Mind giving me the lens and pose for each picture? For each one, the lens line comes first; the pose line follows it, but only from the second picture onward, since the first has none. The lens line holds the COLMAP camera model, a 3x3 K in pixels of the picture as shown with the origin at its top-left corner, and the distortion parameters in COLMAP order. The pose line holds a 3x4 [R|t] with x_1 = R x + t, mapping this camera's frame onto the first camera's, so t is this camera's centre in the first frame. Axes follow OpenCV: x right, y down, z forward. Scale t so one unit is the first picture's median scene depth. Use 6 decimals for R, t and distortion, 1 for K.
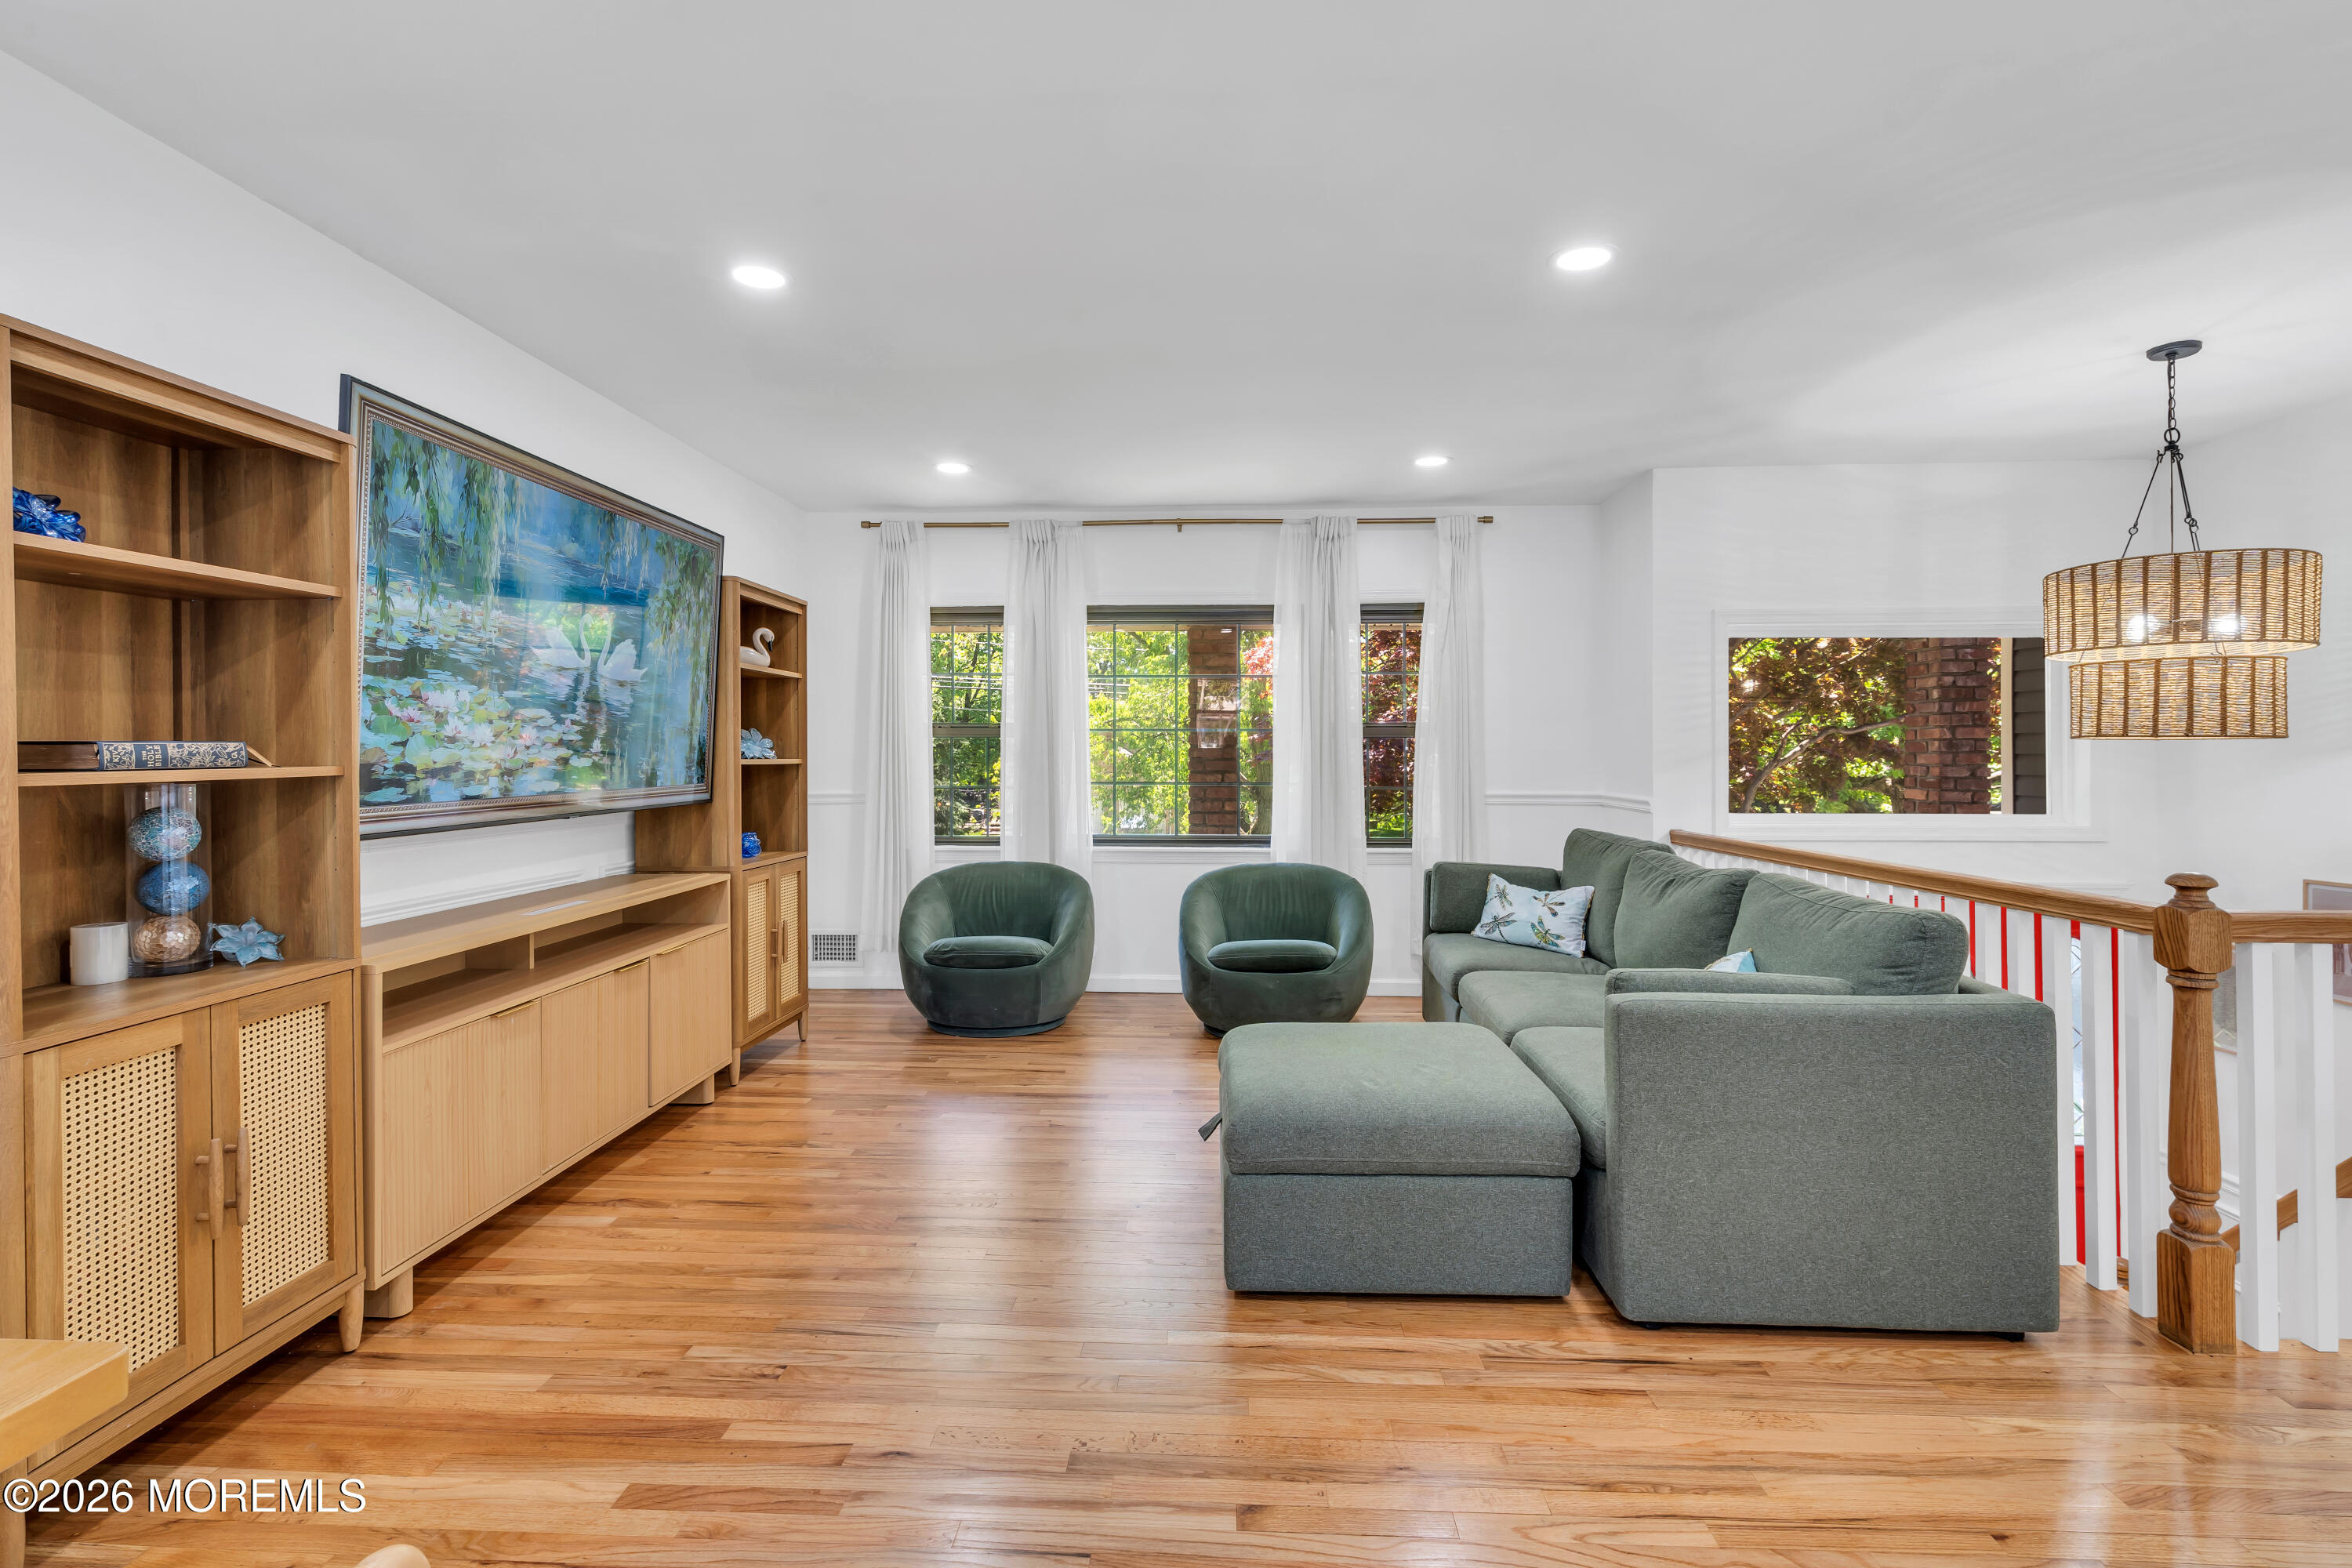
lens RADIAL K [[1081.8, 0, 1170.9], [0, 1081.8, 748.4], [0, 0, 1]] dist [-0.001638, 0.000195]
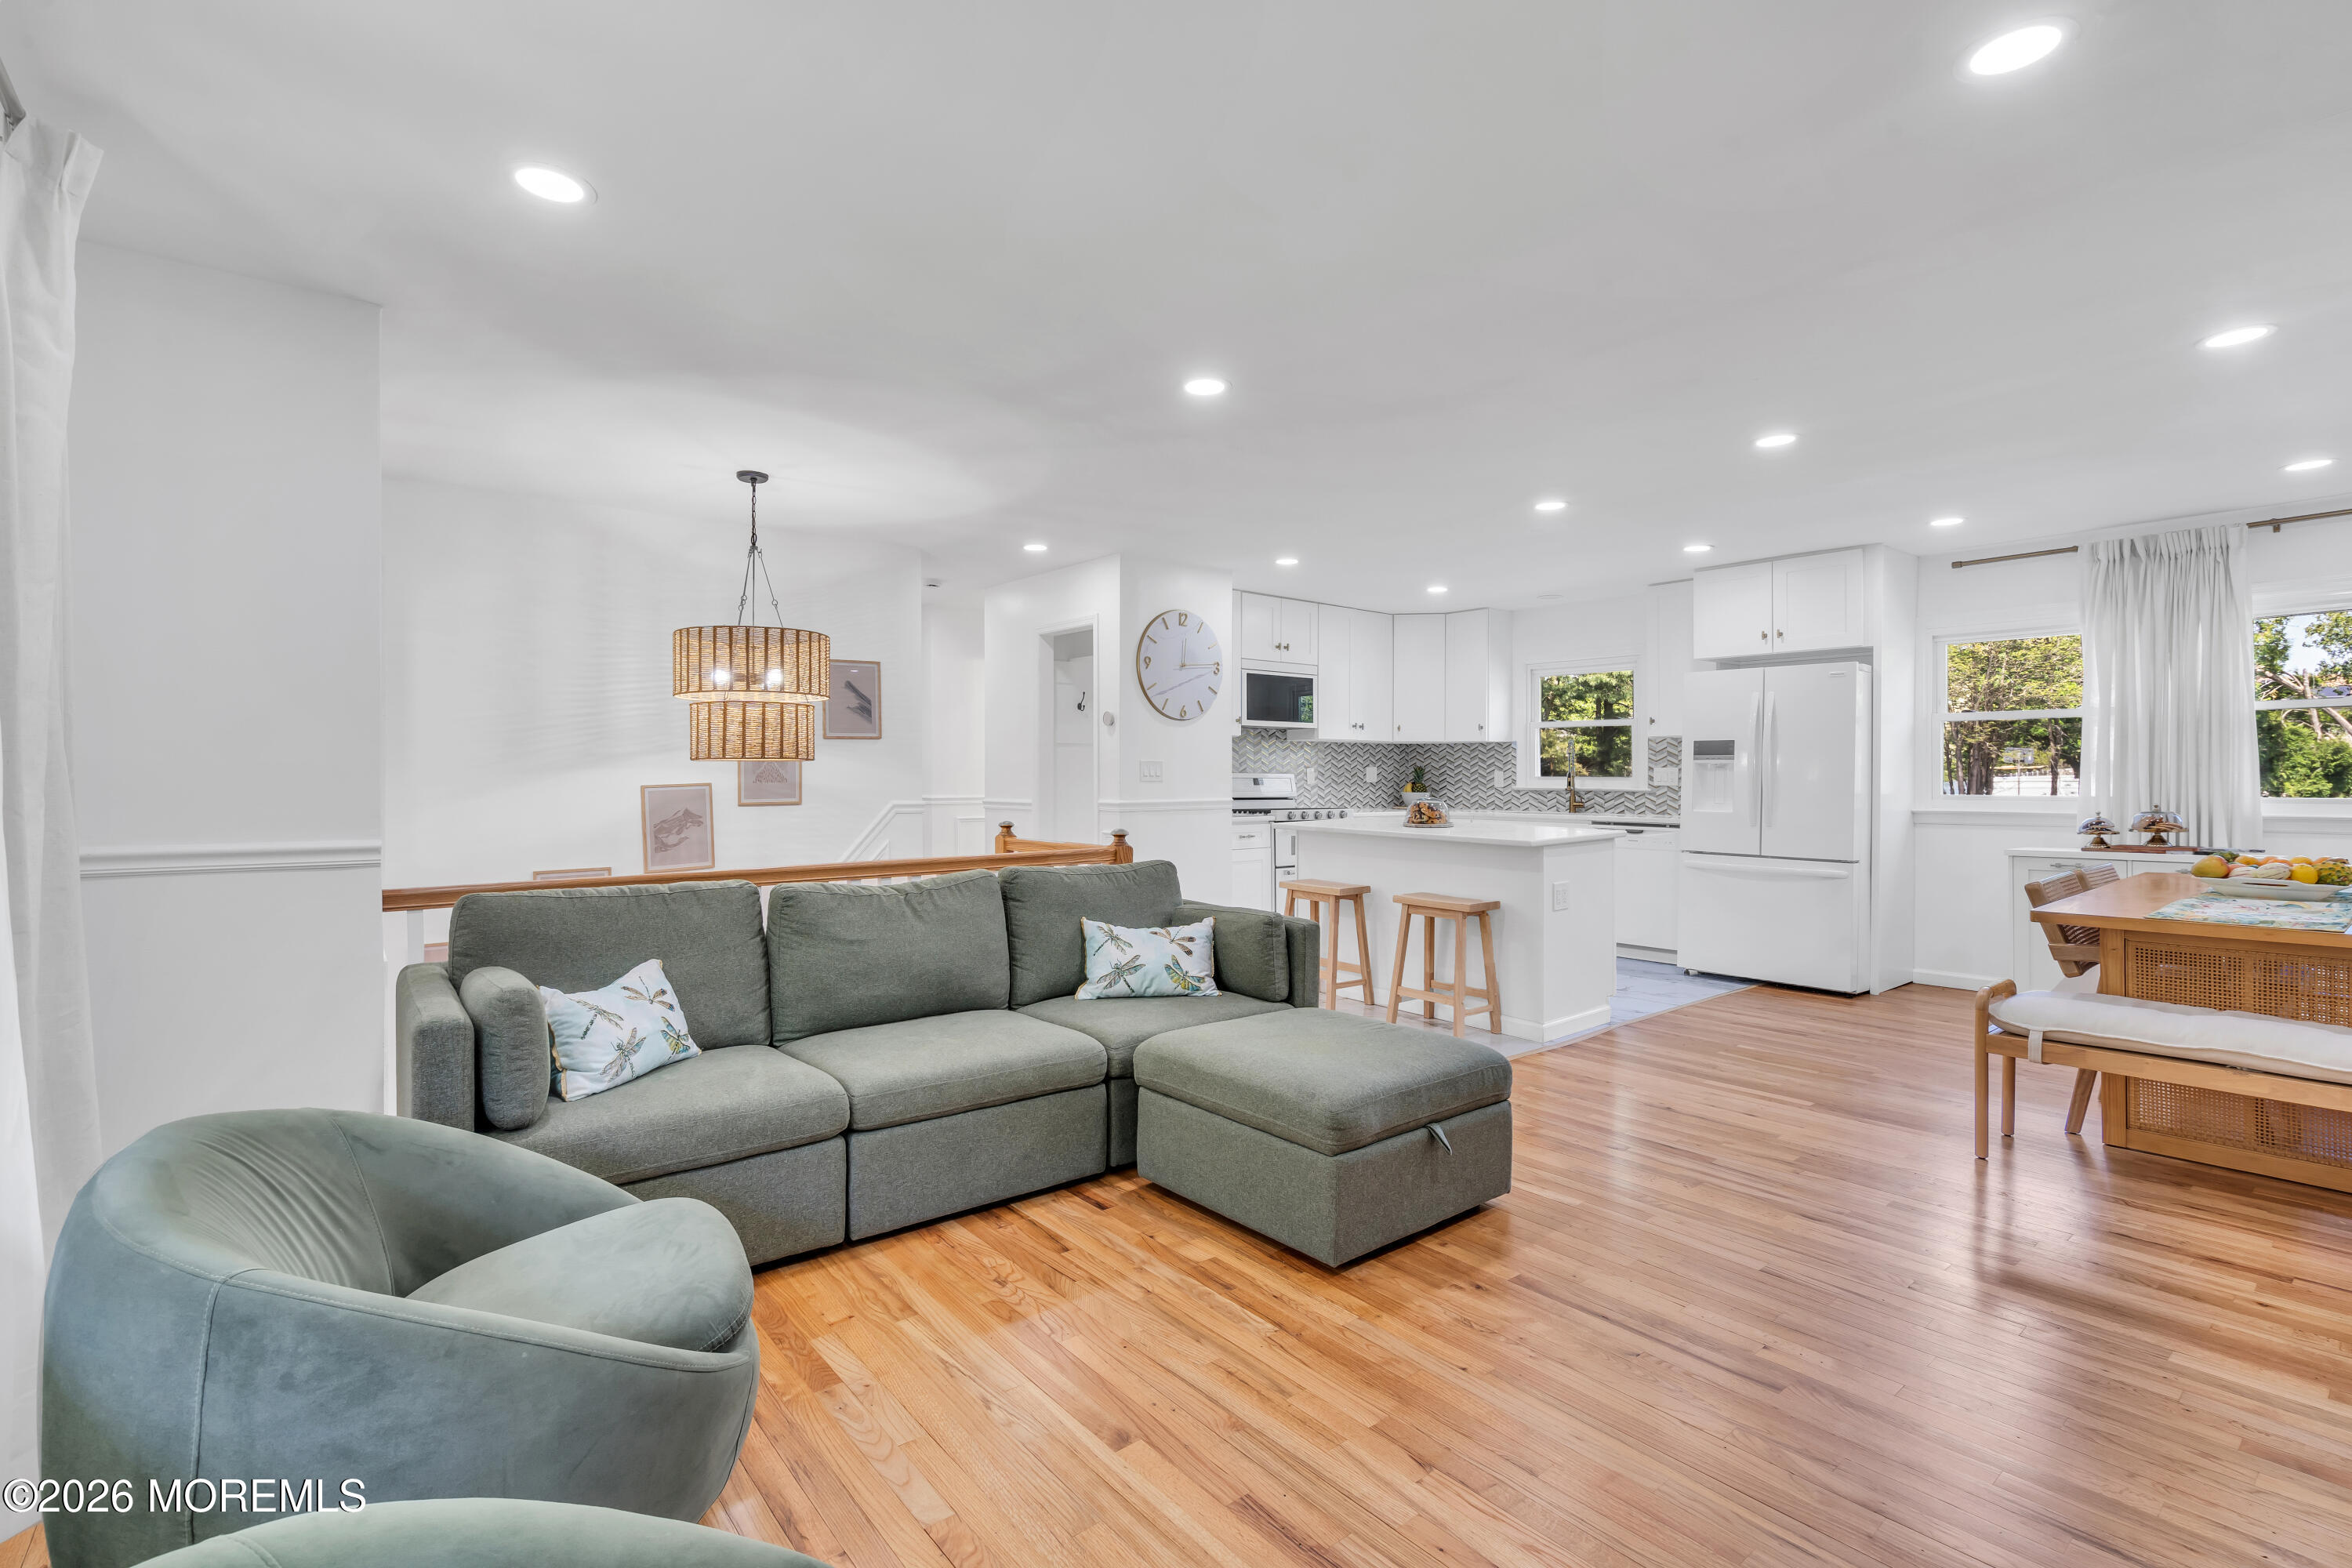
lens RADIAL K [[1077.5, 0, 1172.3], [0, 1077.5, 779.6], [0, 0, 1]] dist [-0.002229, 0.000252]
pose [[-0.670234, -0.003895, 0.742140, -0.527041], [-0.004098, 0.999990, 0.001547, 0.012566], [-0.742139, -0.002004, -0.670243, 1.815740]]
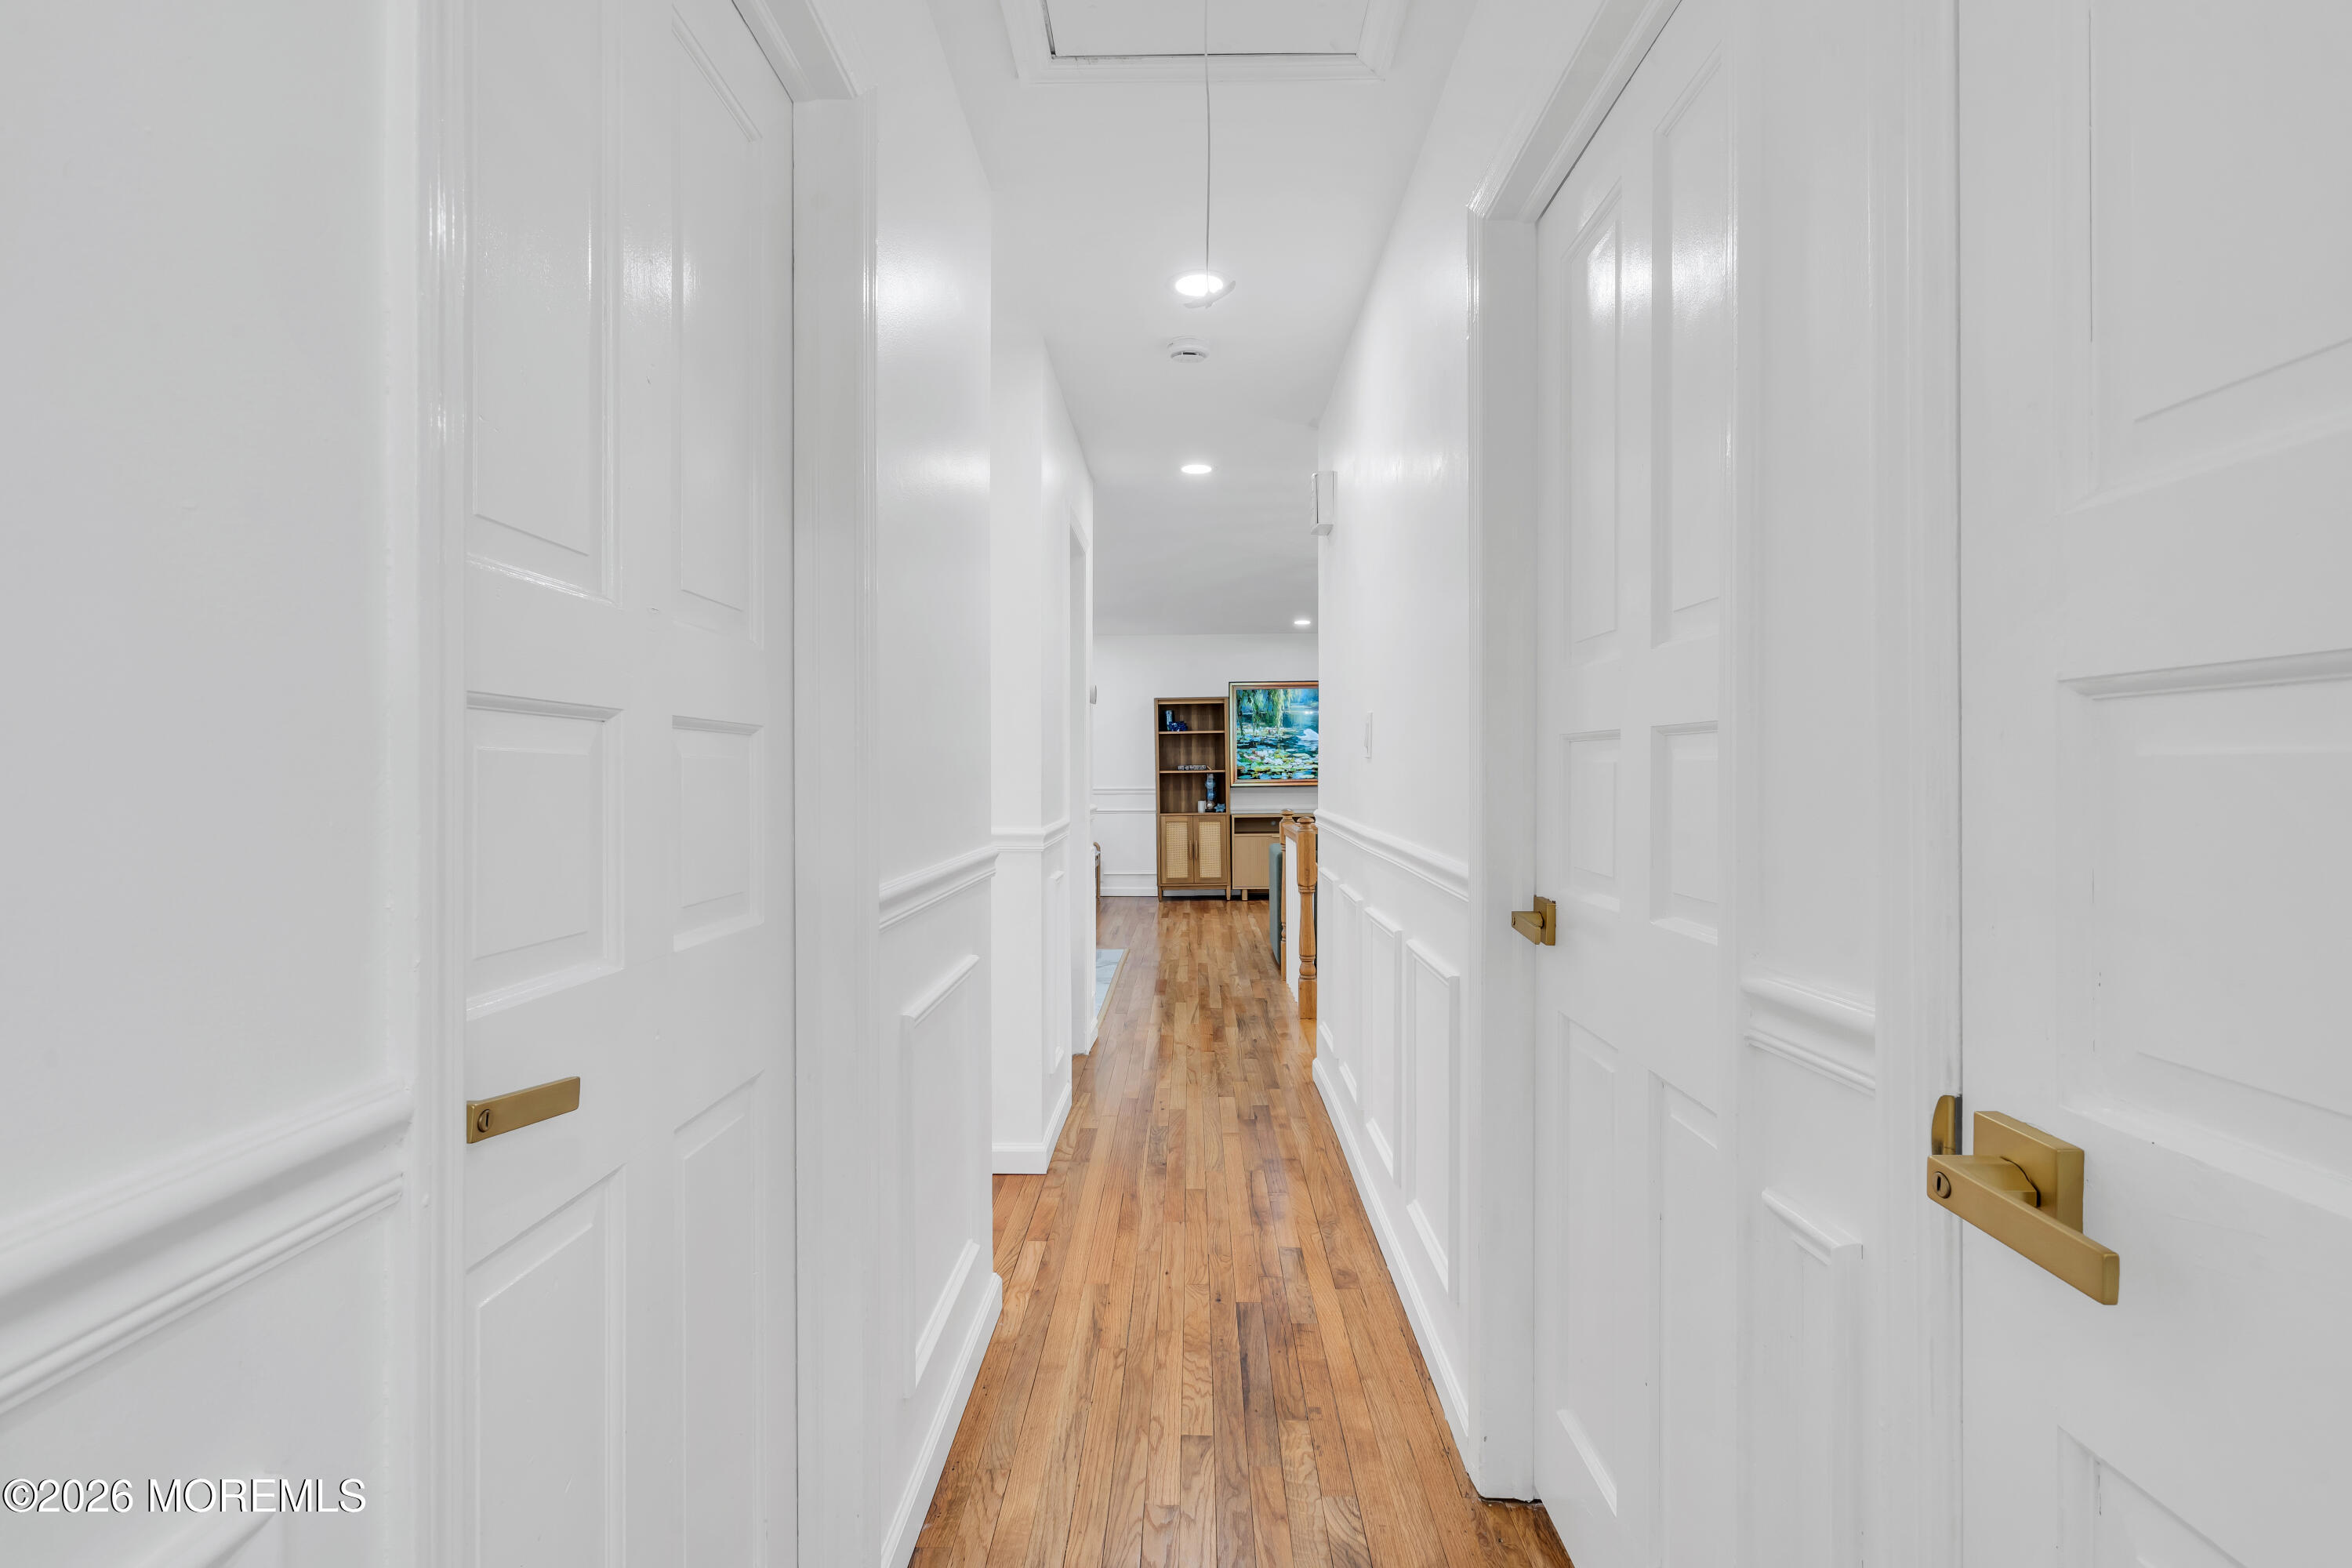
lens RADIAL K [[1062.1, 0, 1170.0], [0, 1062.1, 776.2], [0, 0, 1]] dist [-0.002849, 0.000885]
pose [[0.033611, 0.007627, -0.999406, 2.814012], [0.012052, 0.999895, 0.008036, 0.002201], [0.999362, -0.012315, 0.033516, 0.479116]]
